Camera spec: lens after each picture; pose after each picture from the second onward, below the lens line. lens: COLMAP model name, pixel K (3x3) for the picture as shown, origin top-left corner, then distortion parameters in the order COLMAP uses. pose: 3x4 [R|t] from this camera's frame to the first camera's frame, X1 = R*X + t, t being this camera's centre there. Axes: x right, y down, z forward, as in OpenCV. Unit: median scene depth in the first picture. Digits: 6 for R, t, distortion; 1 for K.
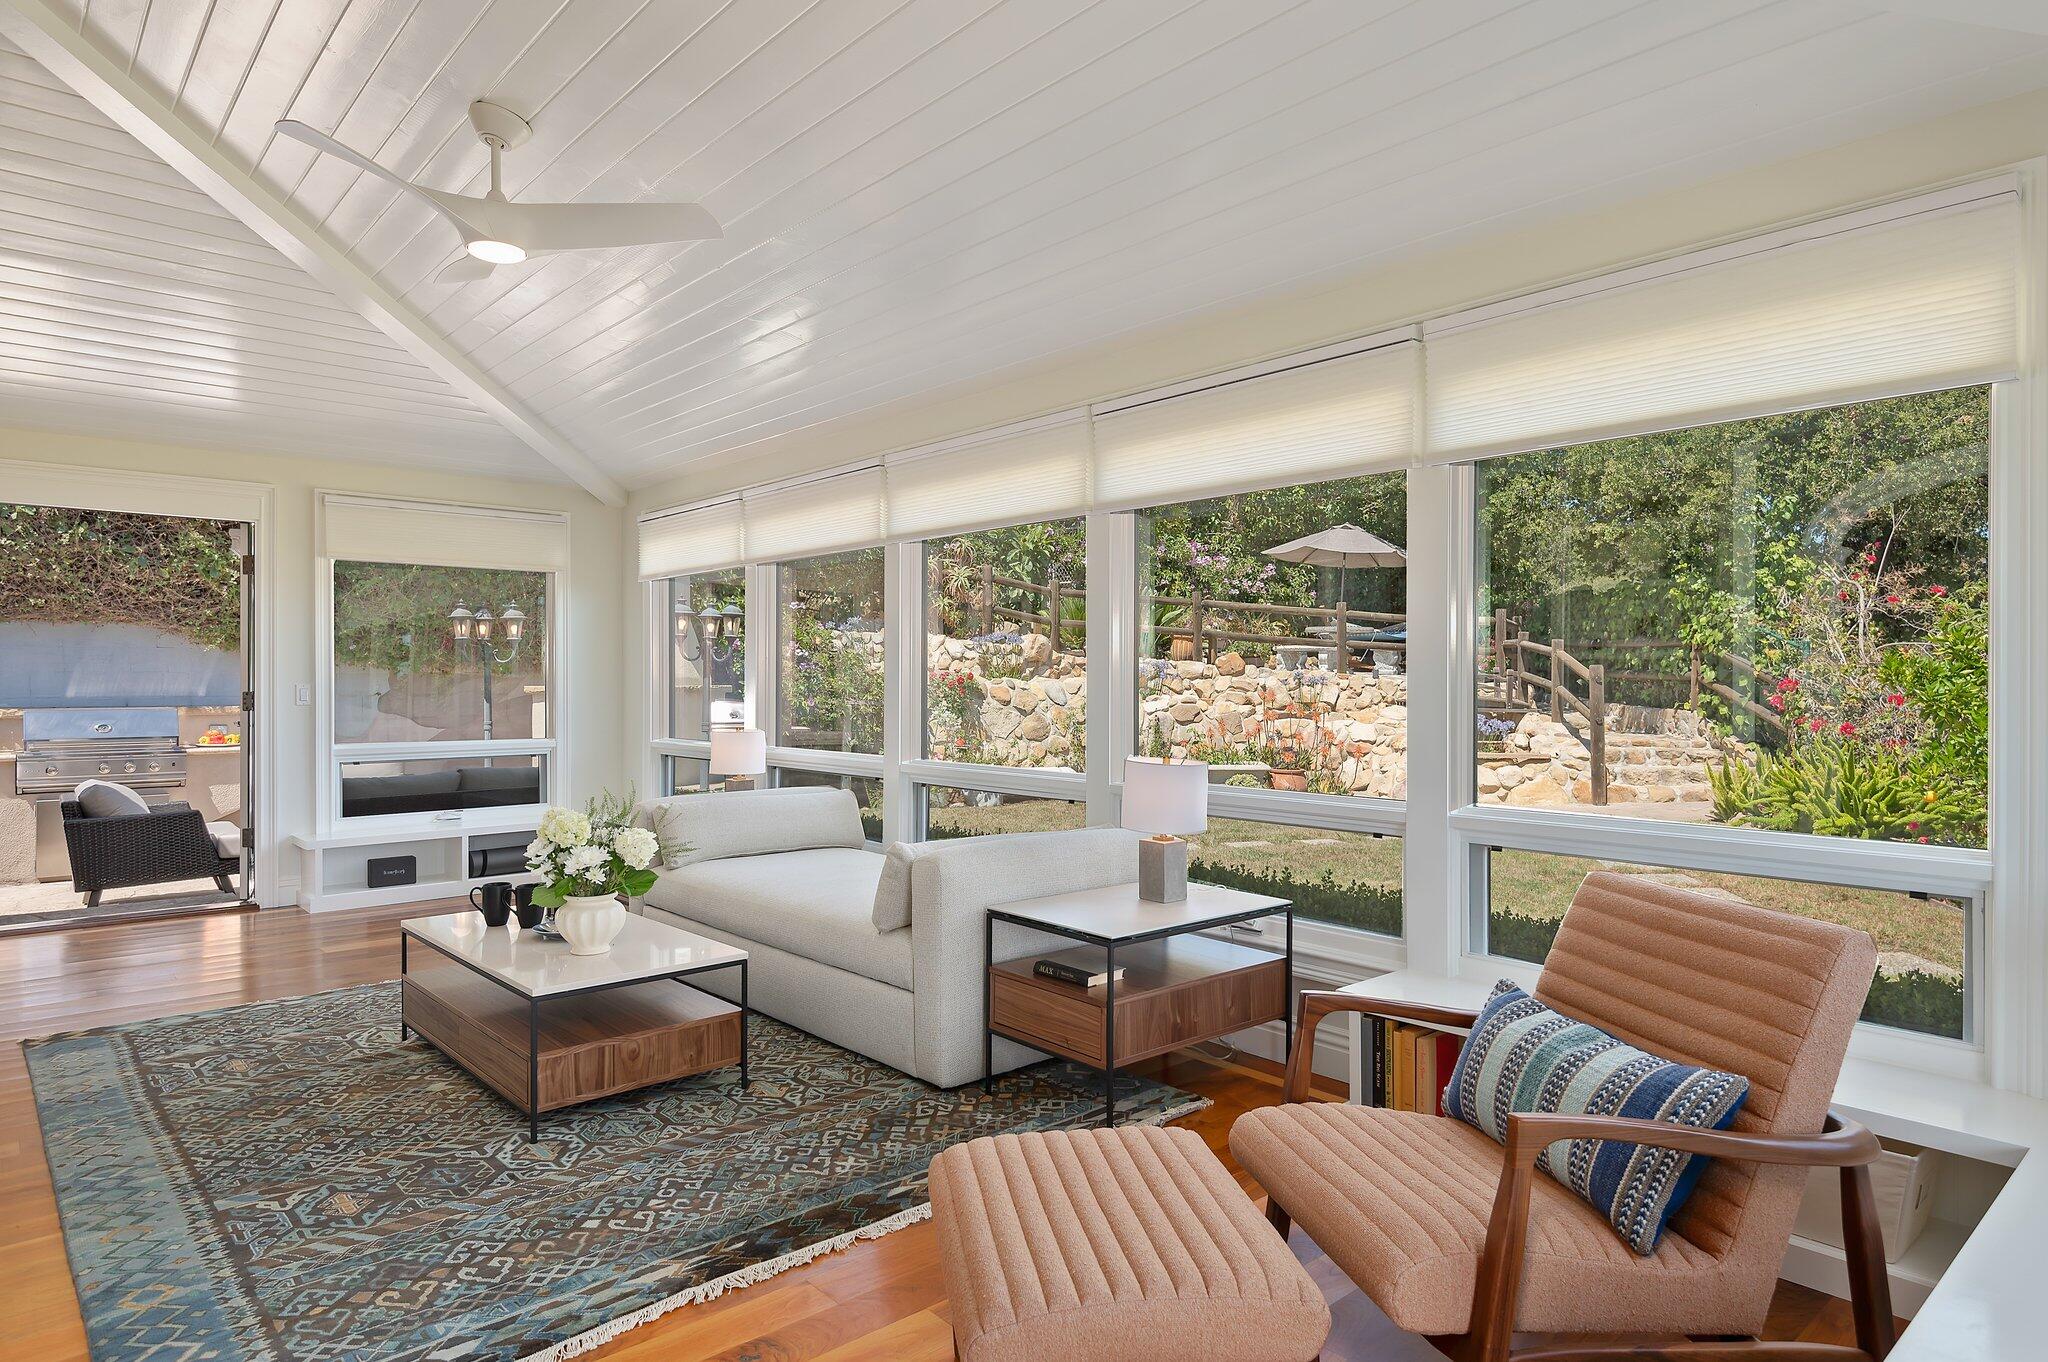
lens RADIAL K [[1211.0, 0, 1030.3], [0, 1211.0, 677.1], [0, 0, 1]] dist [0.009955, 0.000568]
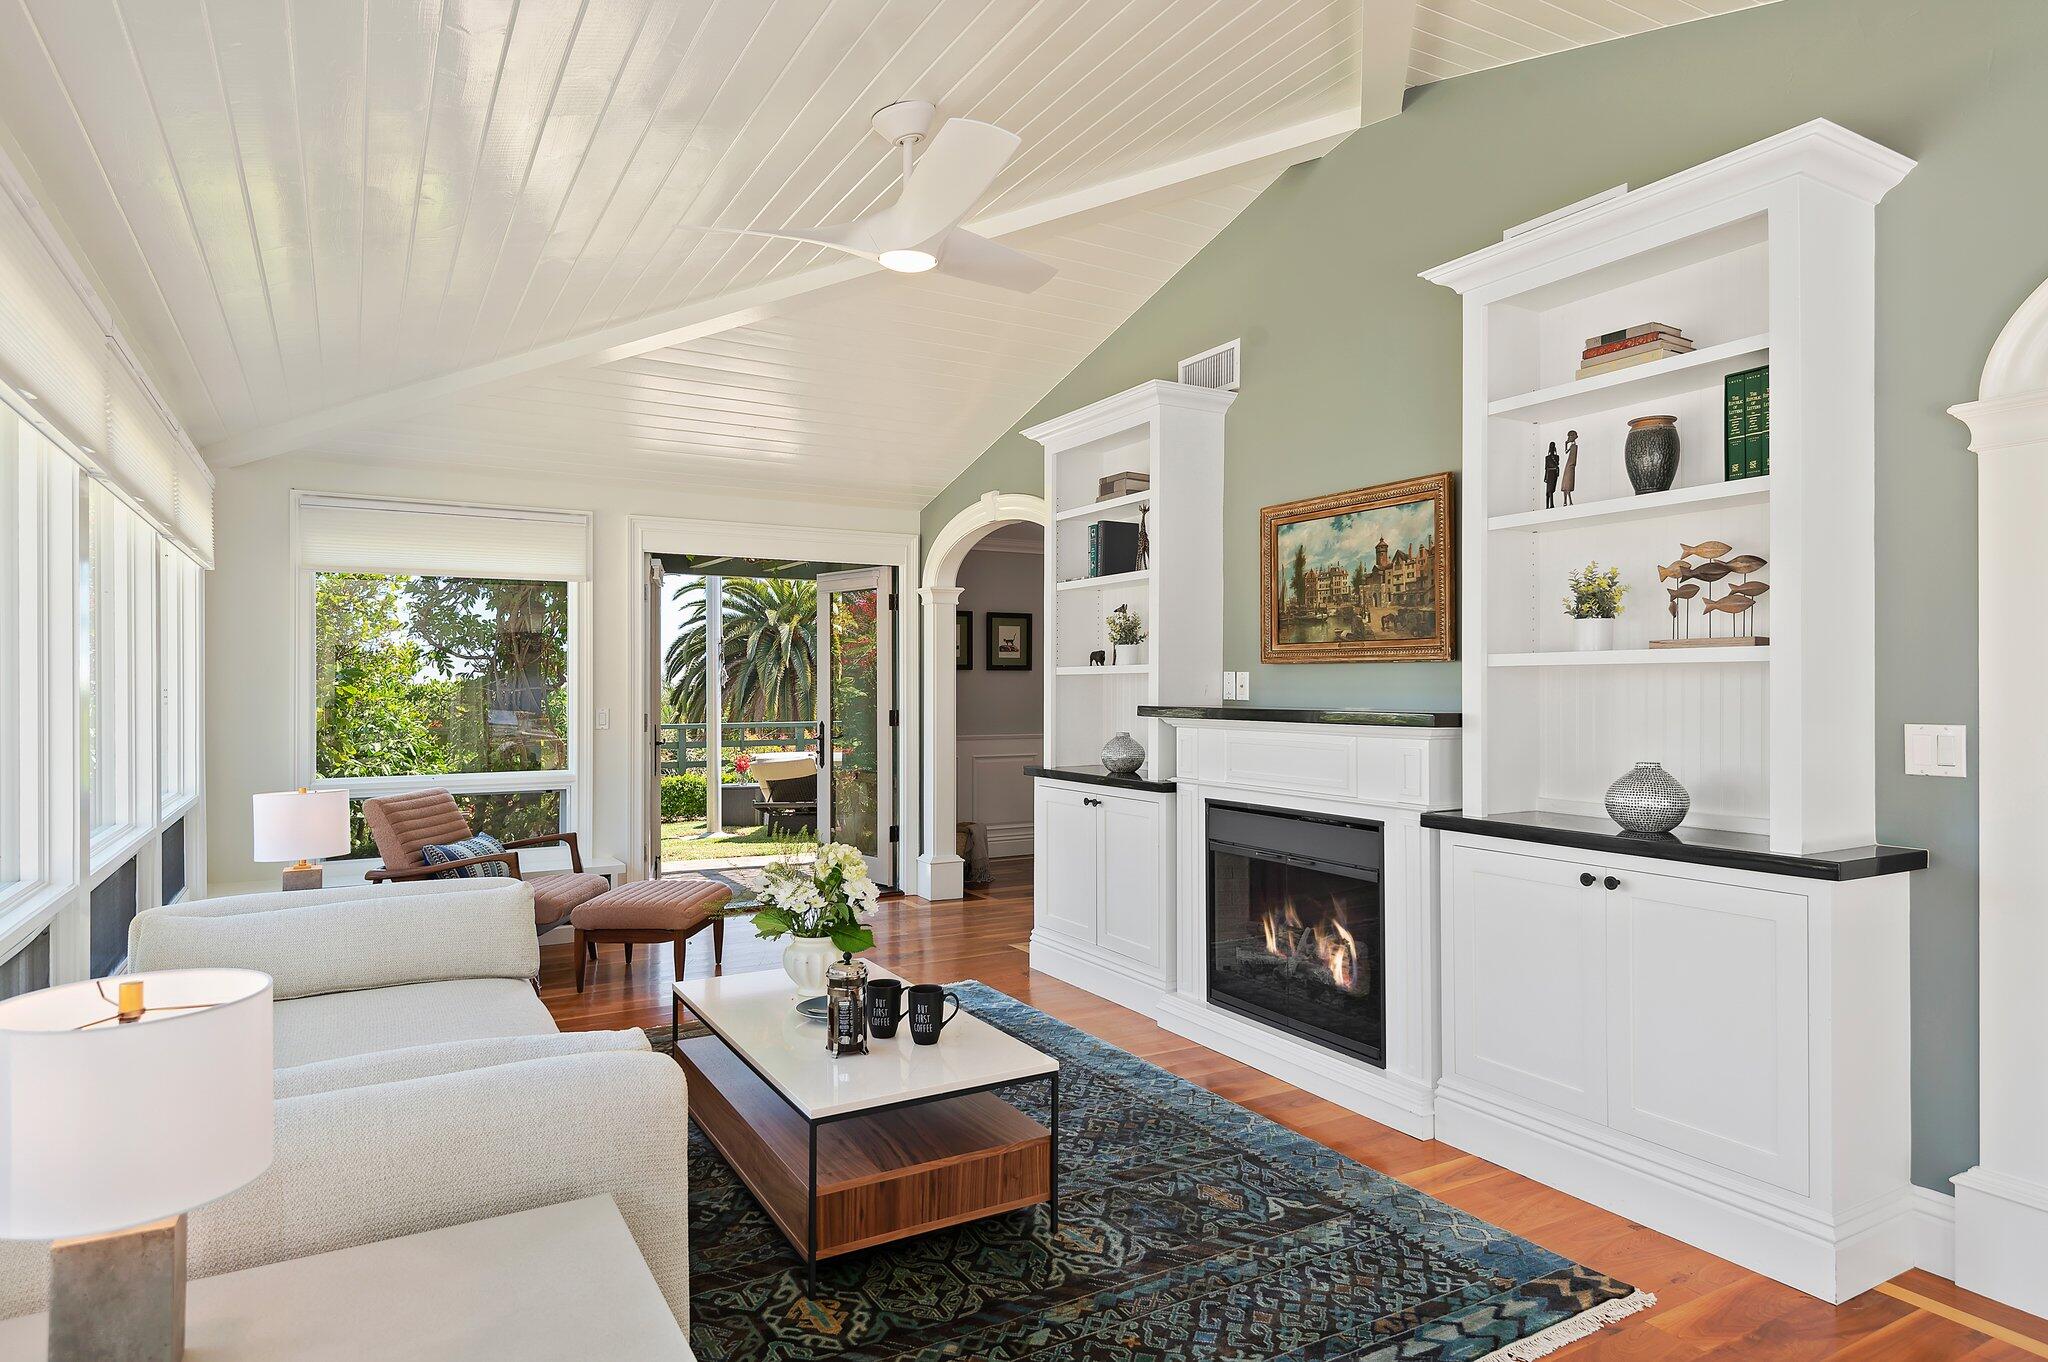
lens RADIAL K [[1180.4, 0, 1031.7], [0, 1180.4, 688.1], [0, 0, 1]] dist [0.042322, -0.010755]
pose [[-0.981749, 0.006709, 0.190061, -0.722504], [0.008551, 0.999924, 0.008875, -0.030799], [-0.189987, 0.010338, -0.981732, 1.913477]]
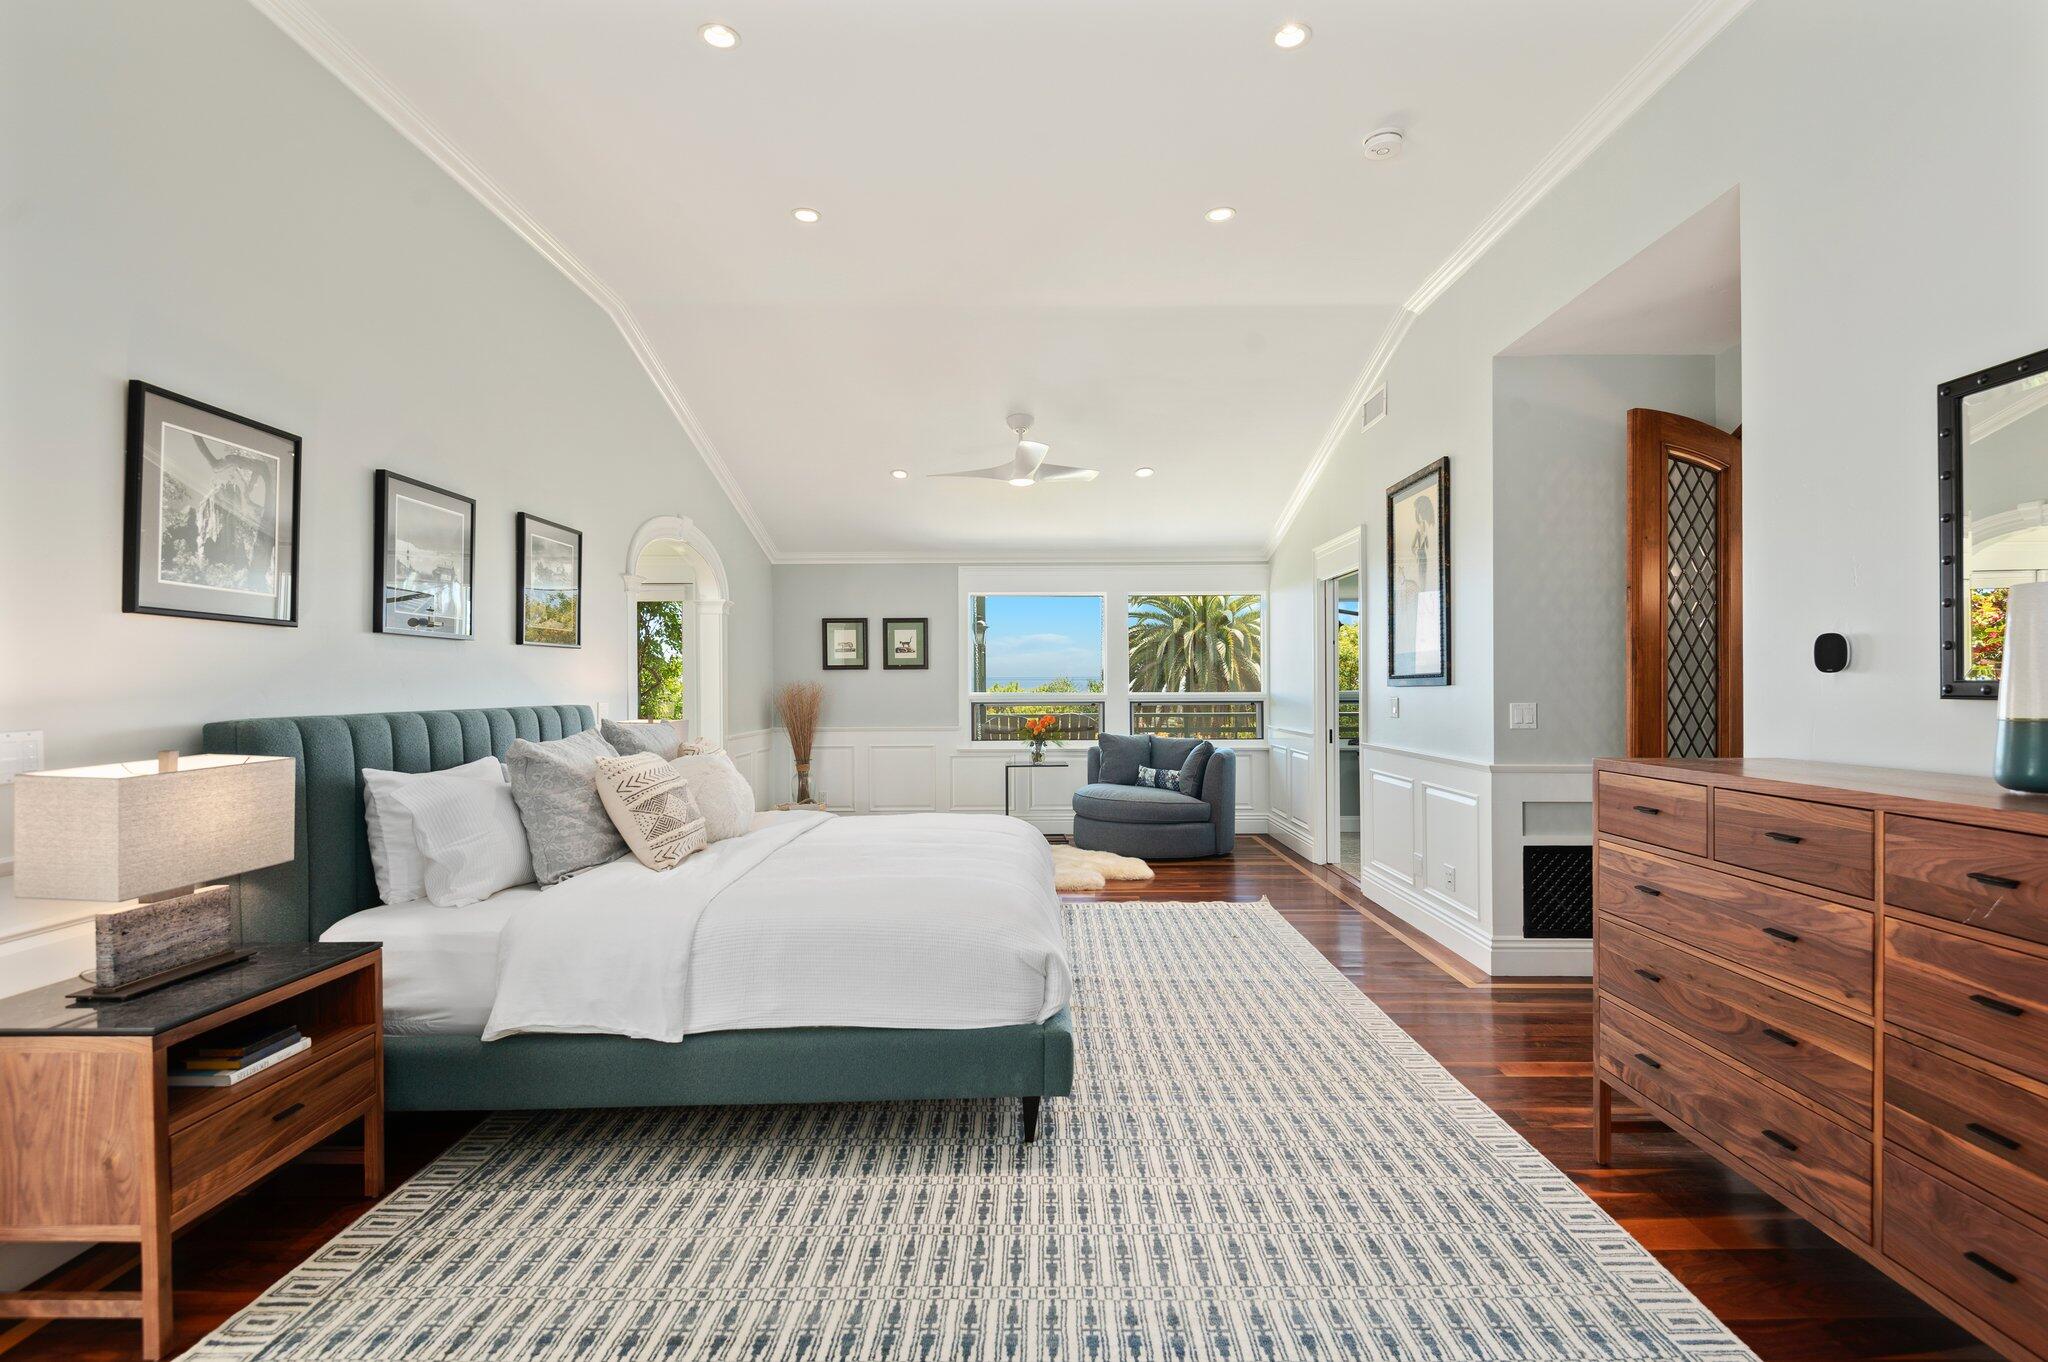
lens RADIAL K [[1012.2, 0, 1038.3], [0, 1012.2, 683.6], [0, 0, 1]] dist [0.014781, -0.011819]
pose [[-0.754113, 0.009051, 0.656682, -1.947367], [0.012336, 0.999924, 0.000384, -0.011374], [-0.656629, 0.008391, -0.754167, 1.085093]]
